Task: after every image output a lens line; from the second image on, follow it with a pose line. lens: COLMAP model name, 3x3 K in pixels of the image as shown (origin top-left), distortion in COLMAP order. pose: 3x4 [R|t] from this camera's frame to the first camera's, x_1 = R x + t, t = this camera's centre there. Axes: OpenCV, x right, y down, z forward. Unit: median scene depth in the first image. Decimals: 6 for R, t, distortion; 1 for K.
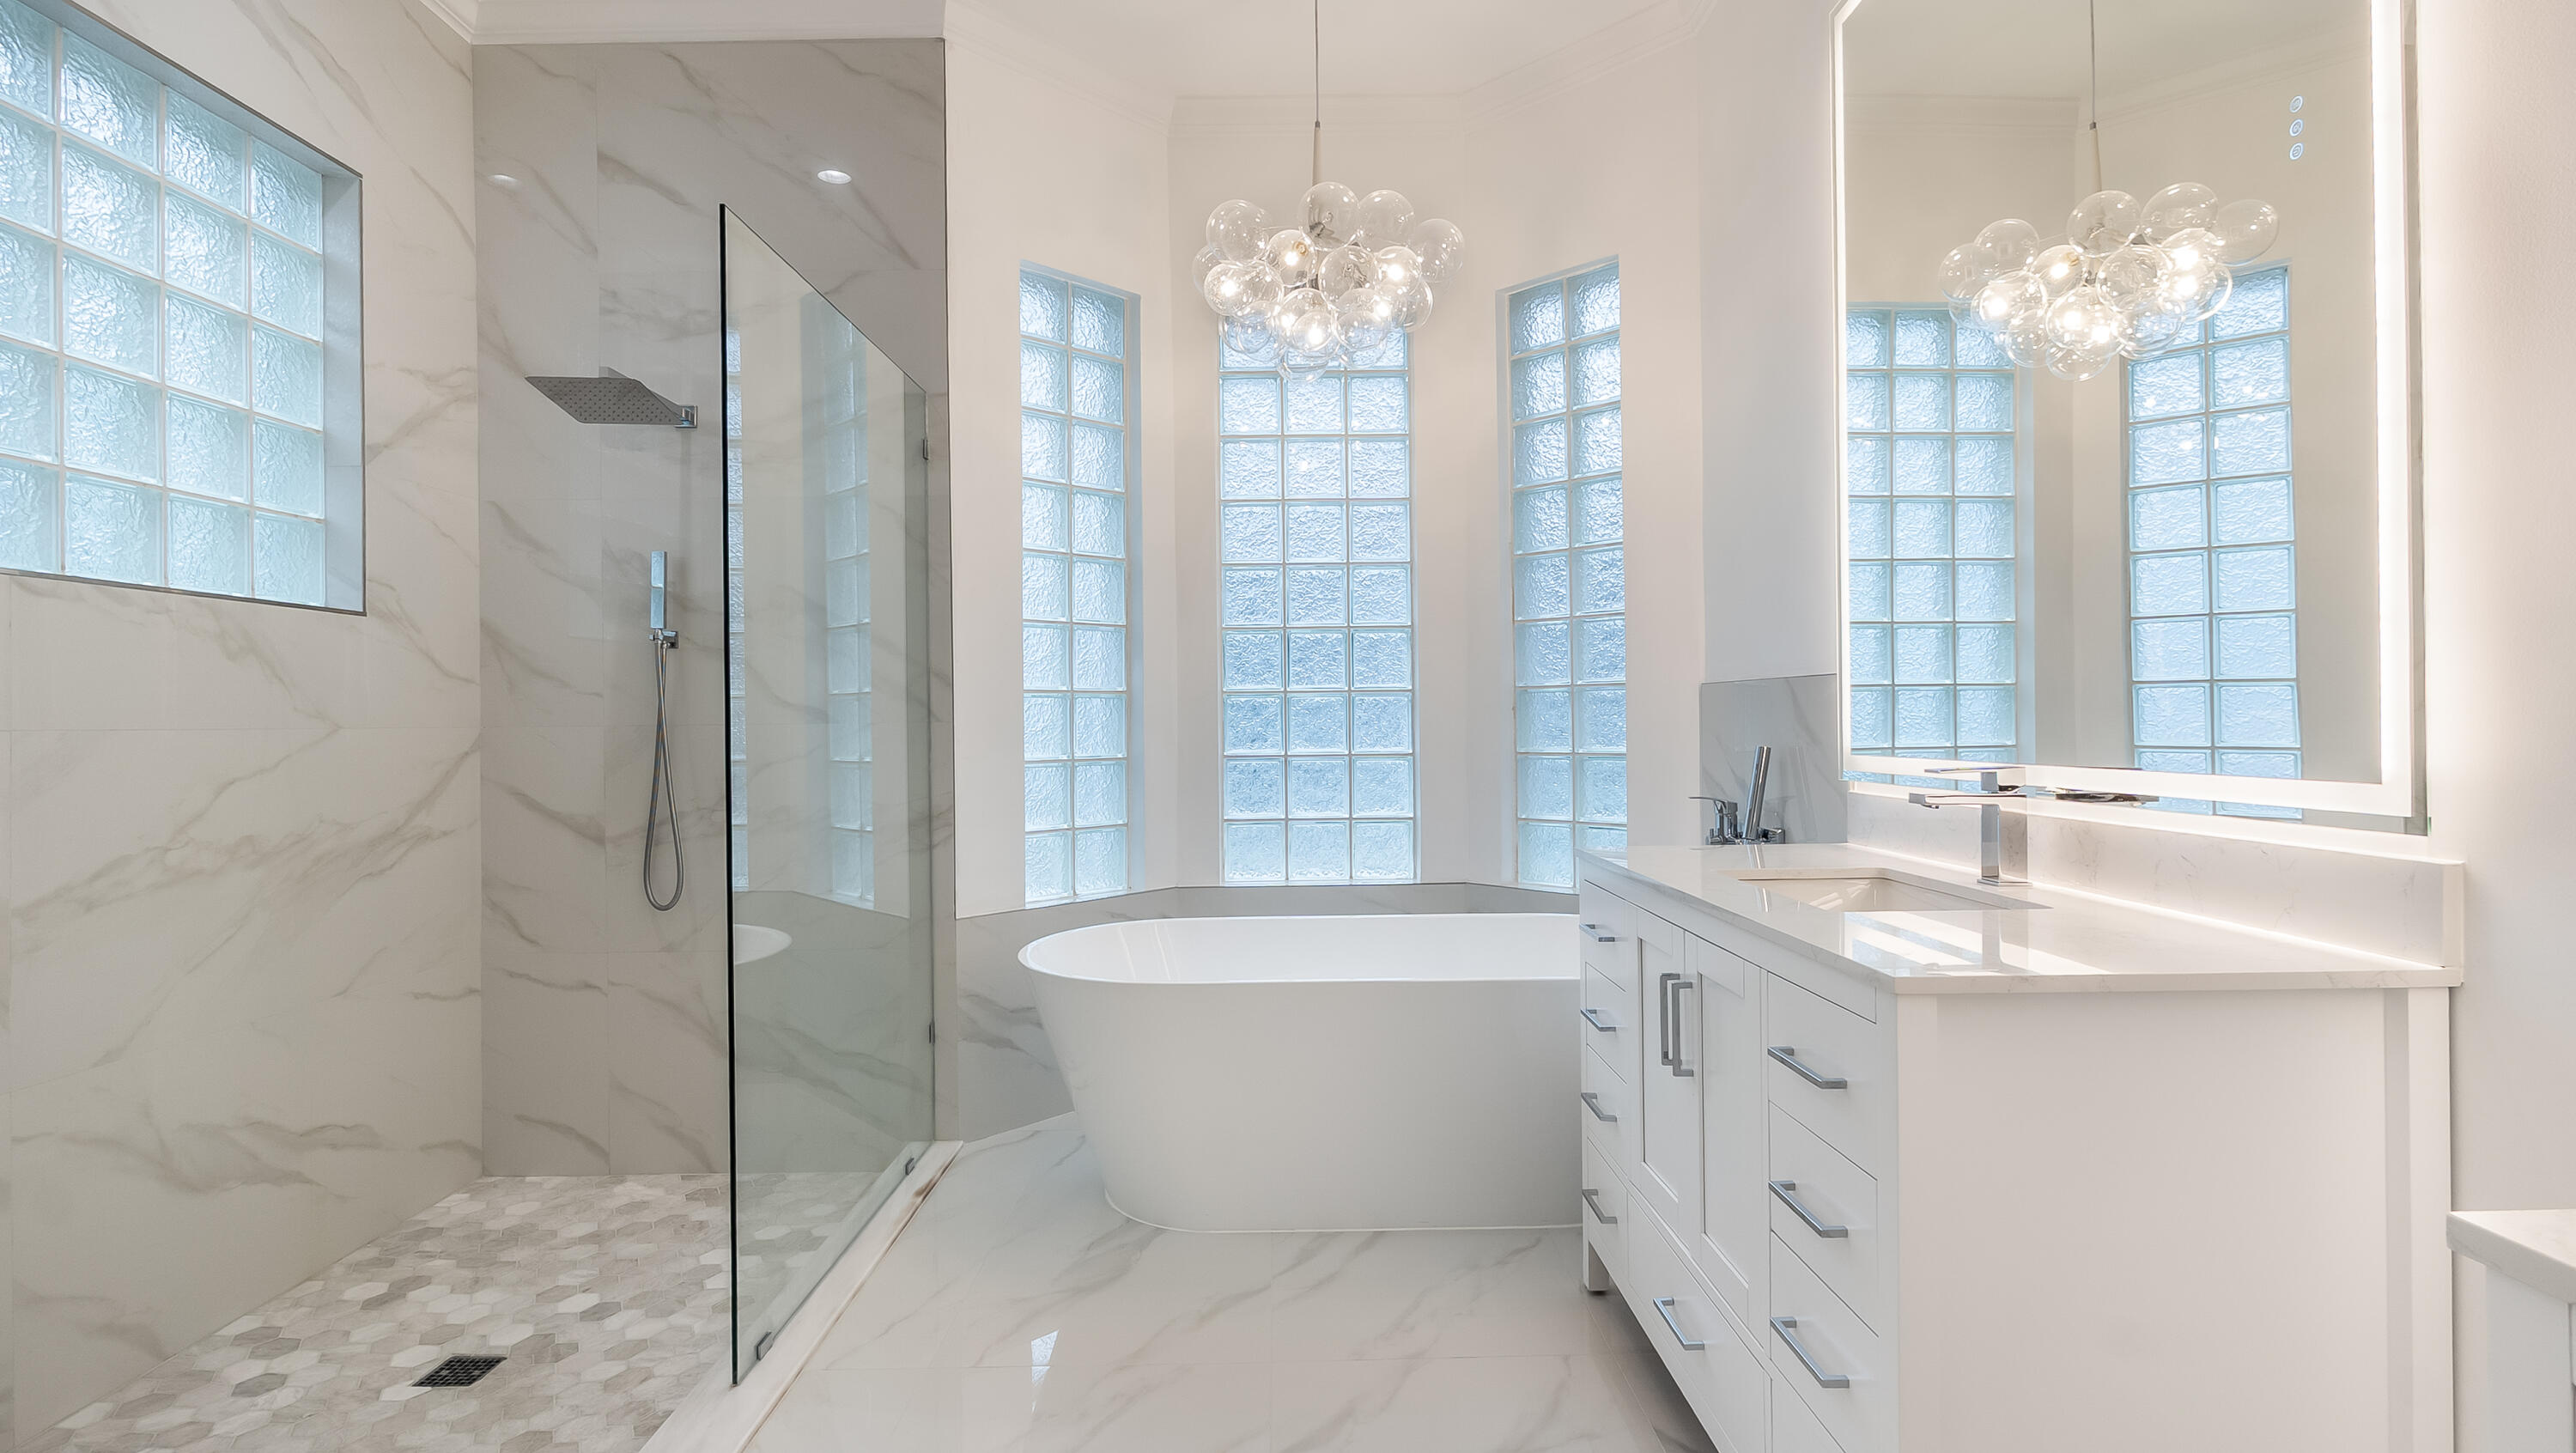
lens RADIAL K [[1205.3, 0, 1287.8], [0, 1205.3, 721.3], [0, 0, 1]] dist [-0.004725, -0.000036]
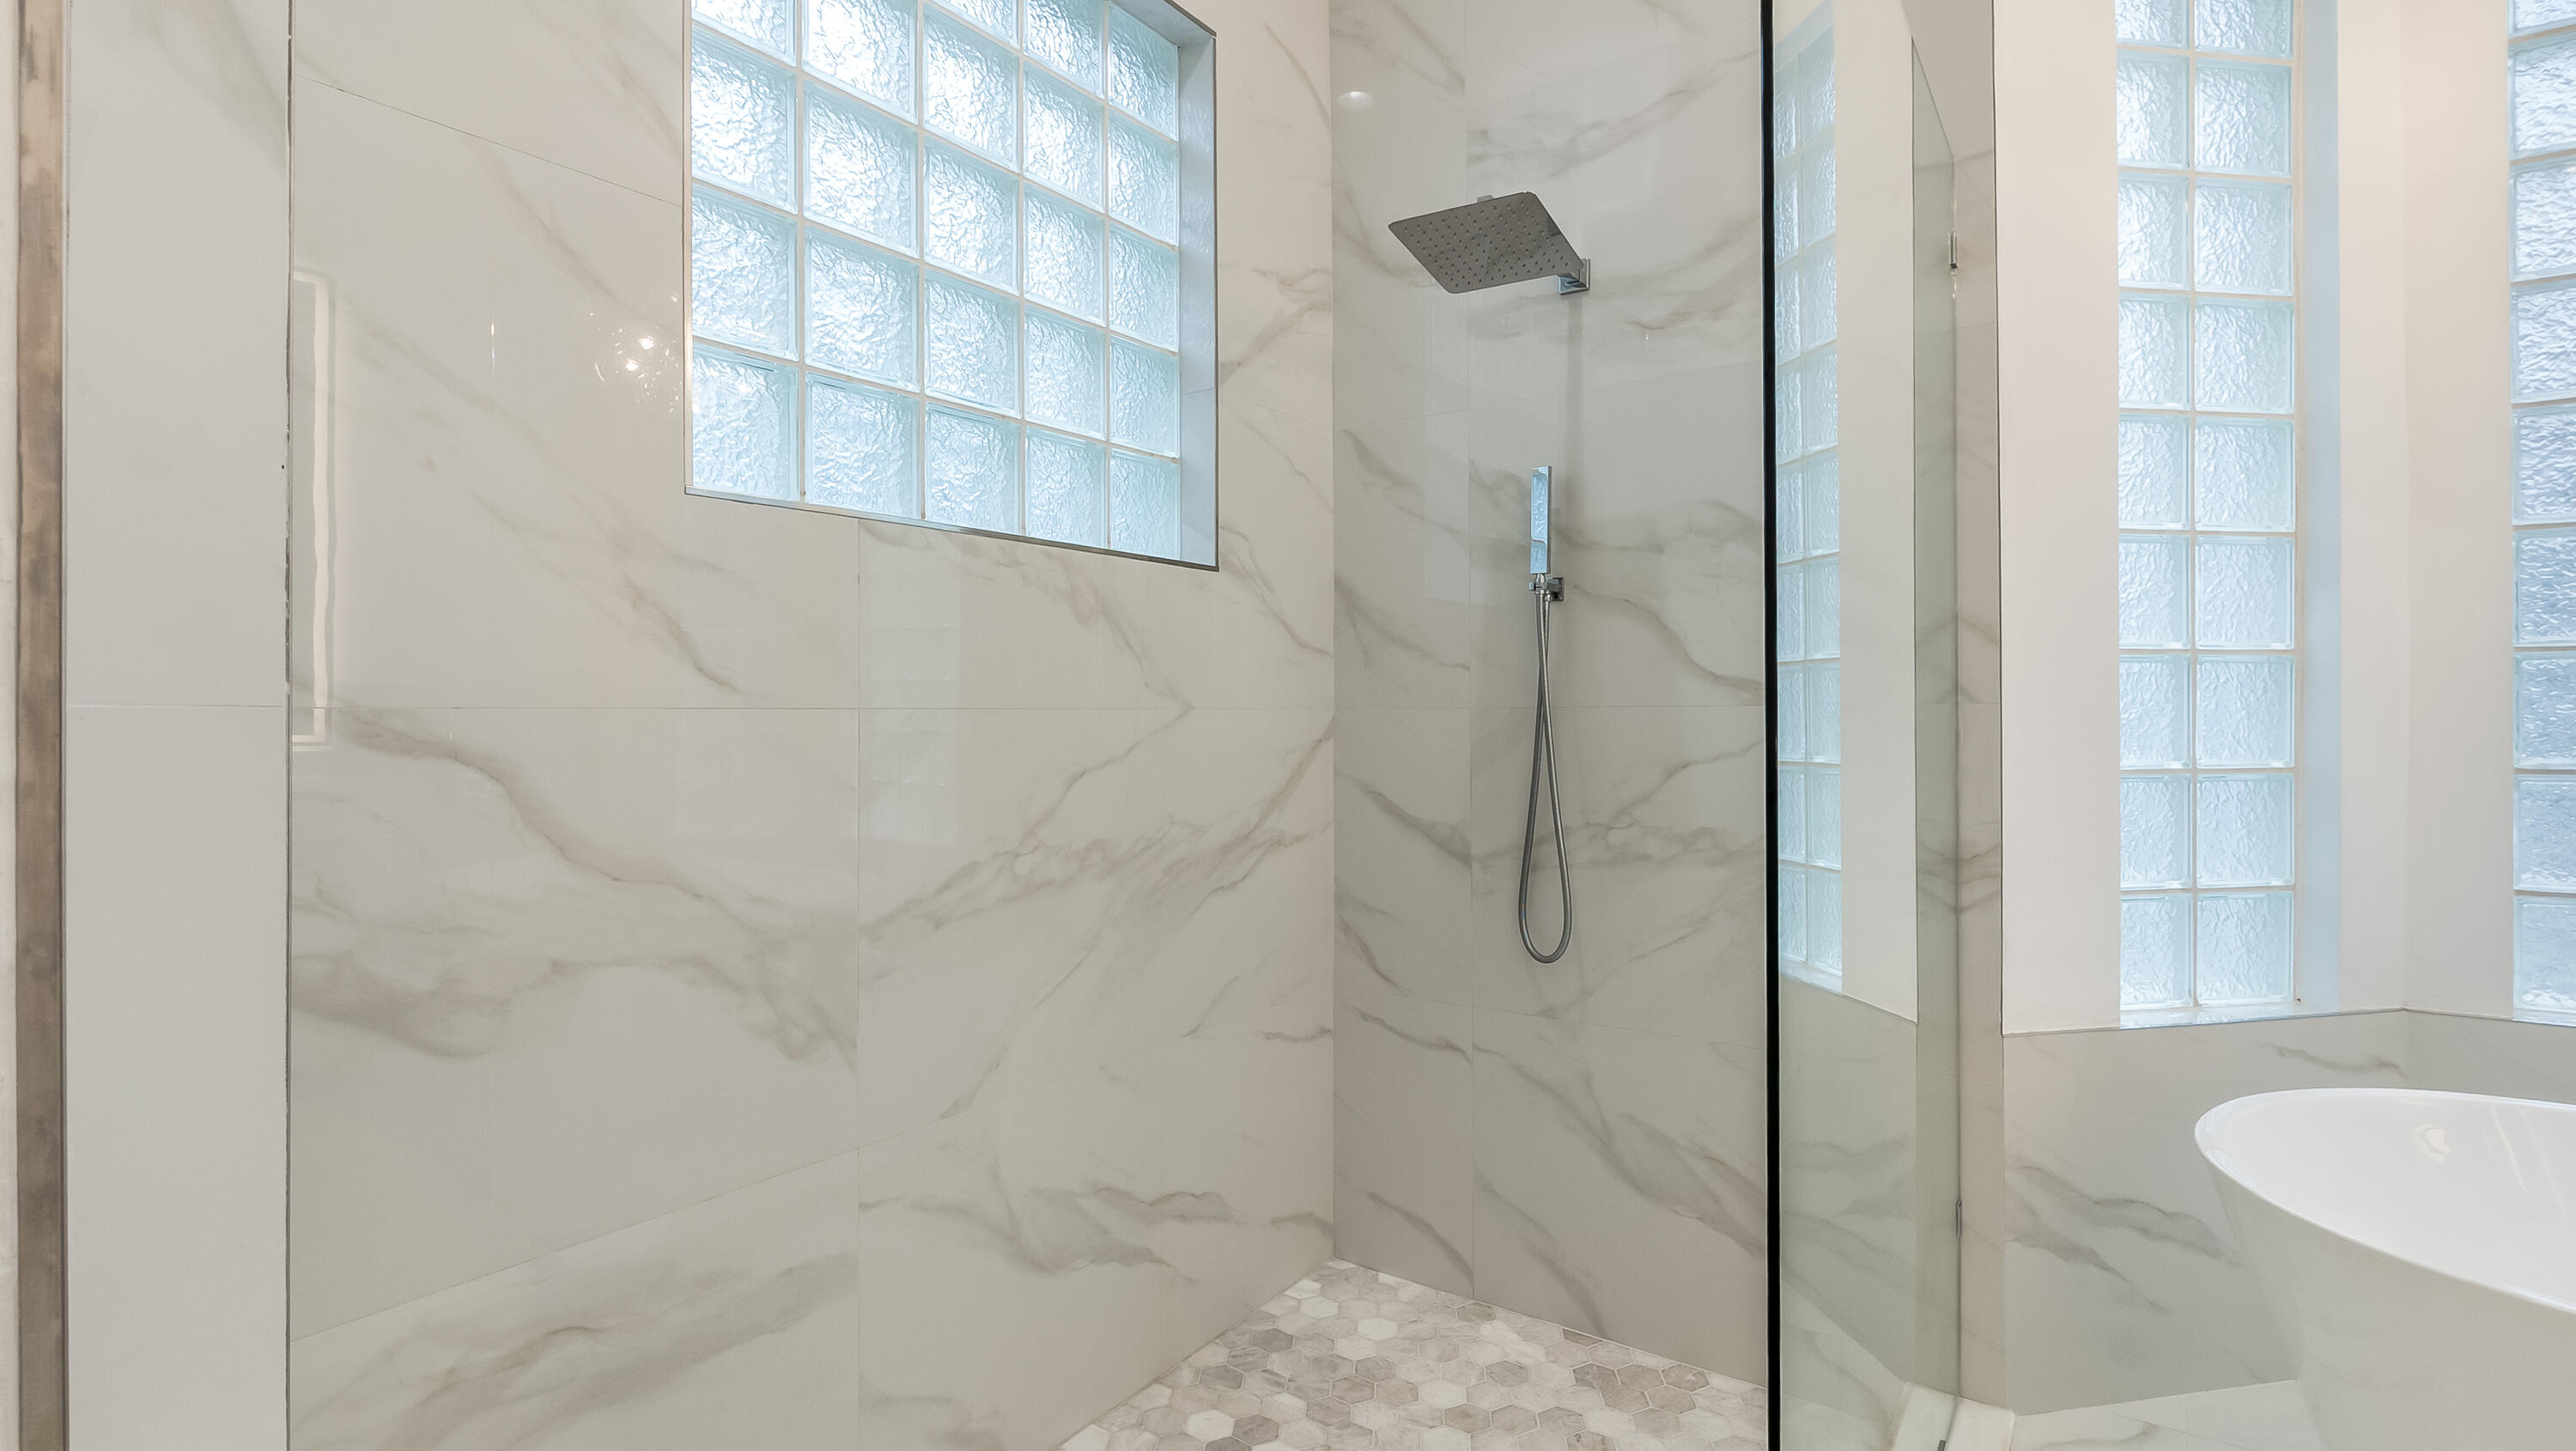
lens RADIAL K [[1205.2, 0, 1287.8], [0, 1205.2, 720.3], [0, 0, 1]] dist [-0.004725, -0.000036]
pose [[0.811516, 0.008992, -0.584261, -0.236934], [-0.003559, 0.999939, 0.010445, 0.004454], [0.584319, -0.006397, 0.811499, 0.344071]]
